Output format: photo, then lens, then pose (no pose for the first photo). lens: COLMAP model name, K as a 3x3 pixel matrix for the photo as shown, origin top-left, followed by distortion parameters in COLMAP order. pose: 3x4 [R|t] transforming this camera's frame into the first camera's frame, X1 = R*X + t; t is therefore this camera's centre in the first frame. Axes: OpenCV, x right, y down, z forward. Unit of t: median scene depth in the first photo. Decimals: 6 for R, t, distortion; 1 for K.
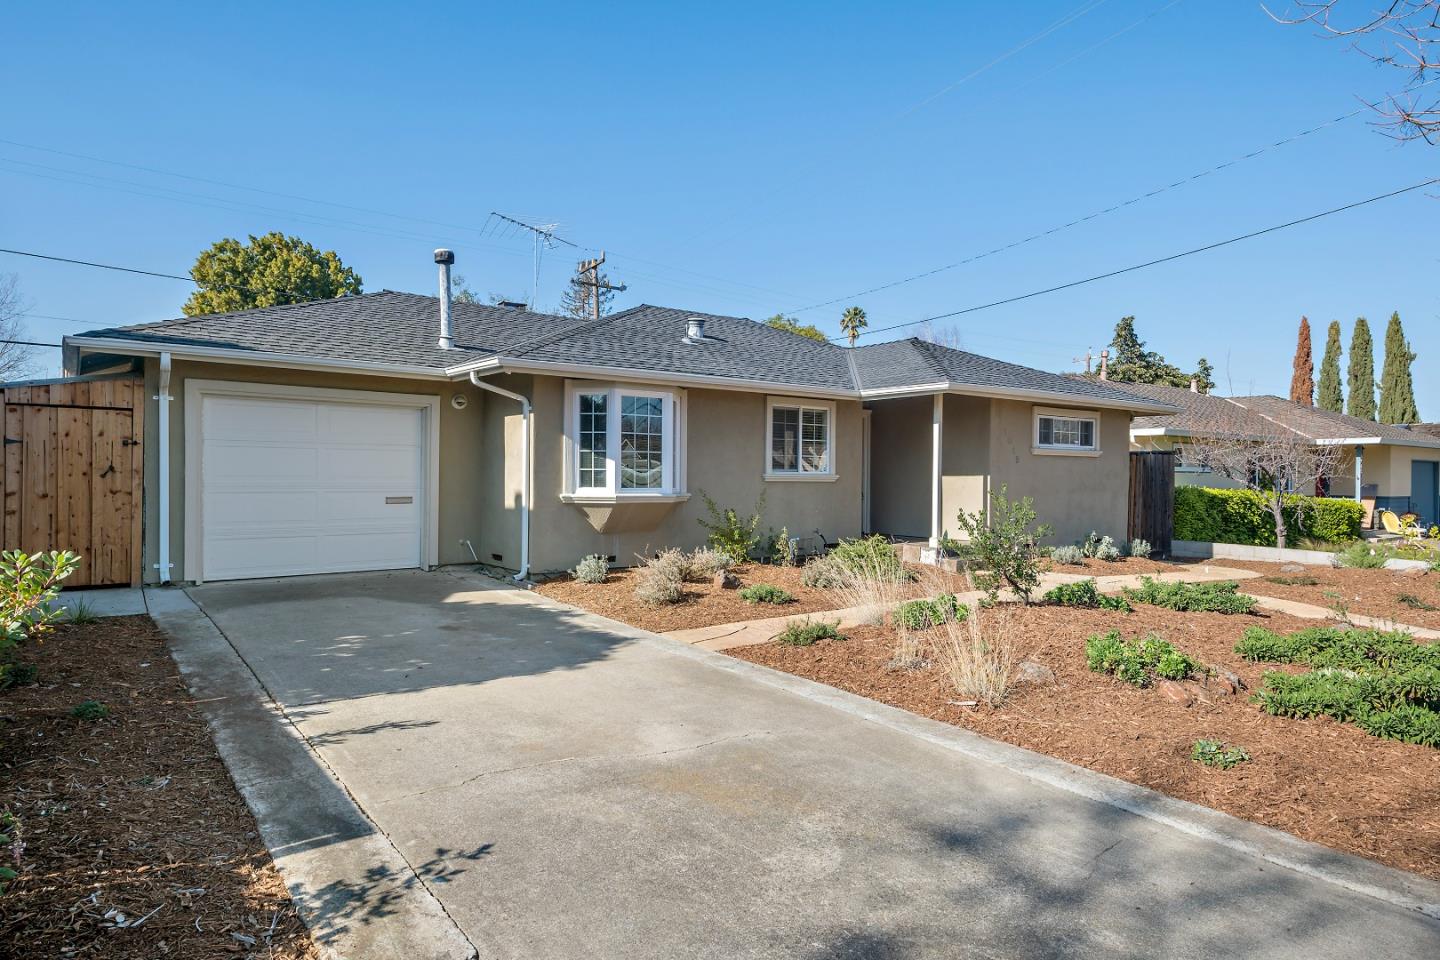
lens RADIAL K [[791.7, 0, 720.0], [0, 791.7, 480.0], [0, 0, 1]] dist [0.000869, 0.000143]
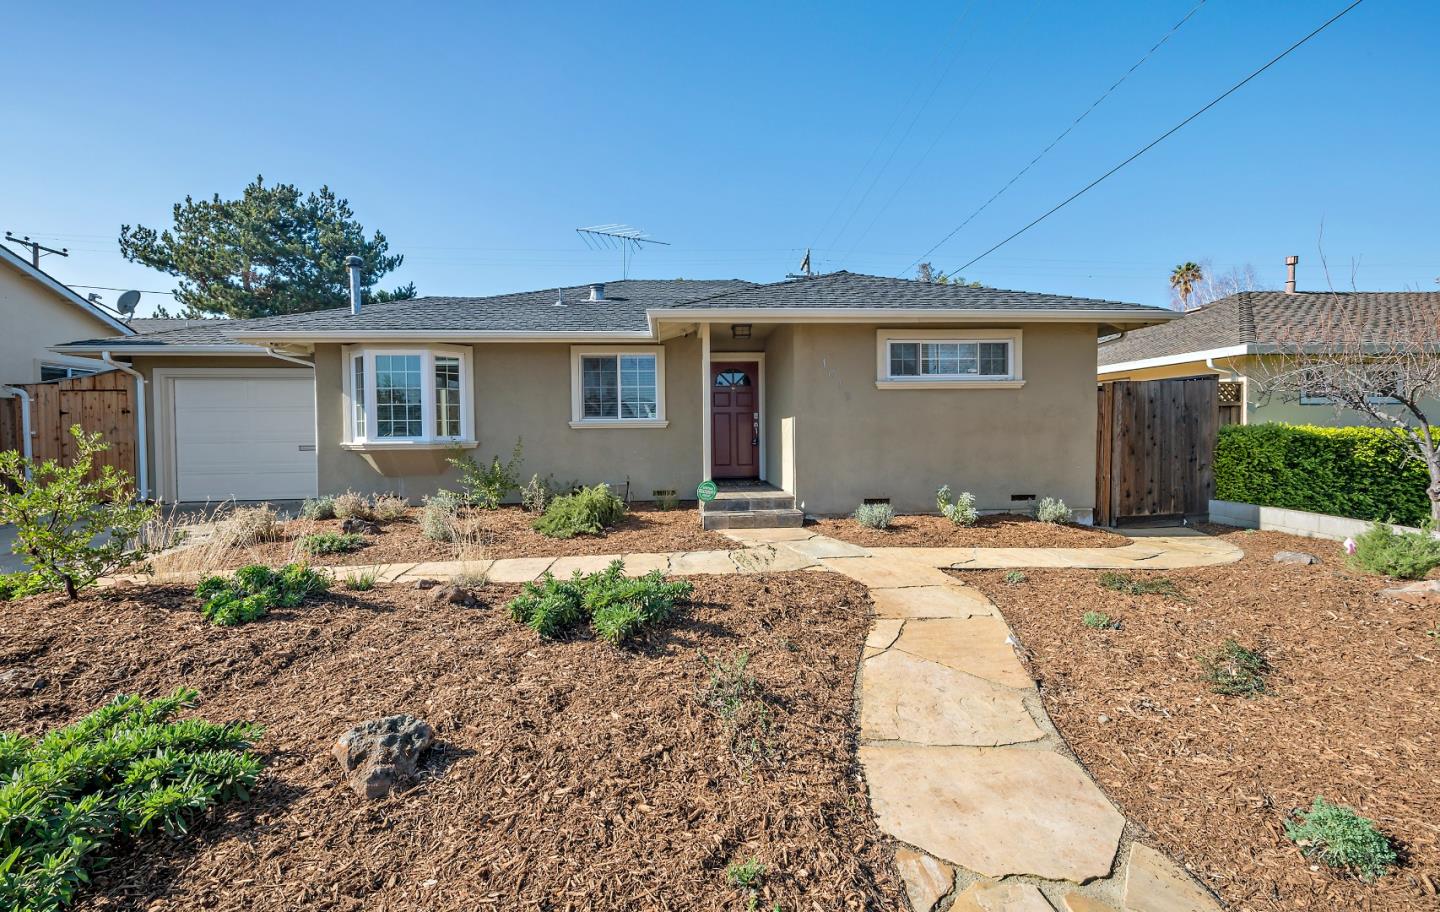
lens RADIAL K [[566.0, 0, 720.0], [0, 566.0, 456.0], [0, 0, 1]] dist [0.000380, -0.000012]
pose [[0.865217, 0.006228, -0.501359, 0.588679], [0.017303, 0.998956, 0.042271, 0.009474], [0.501099, -0.045248, 0.864206, 0.445714]]
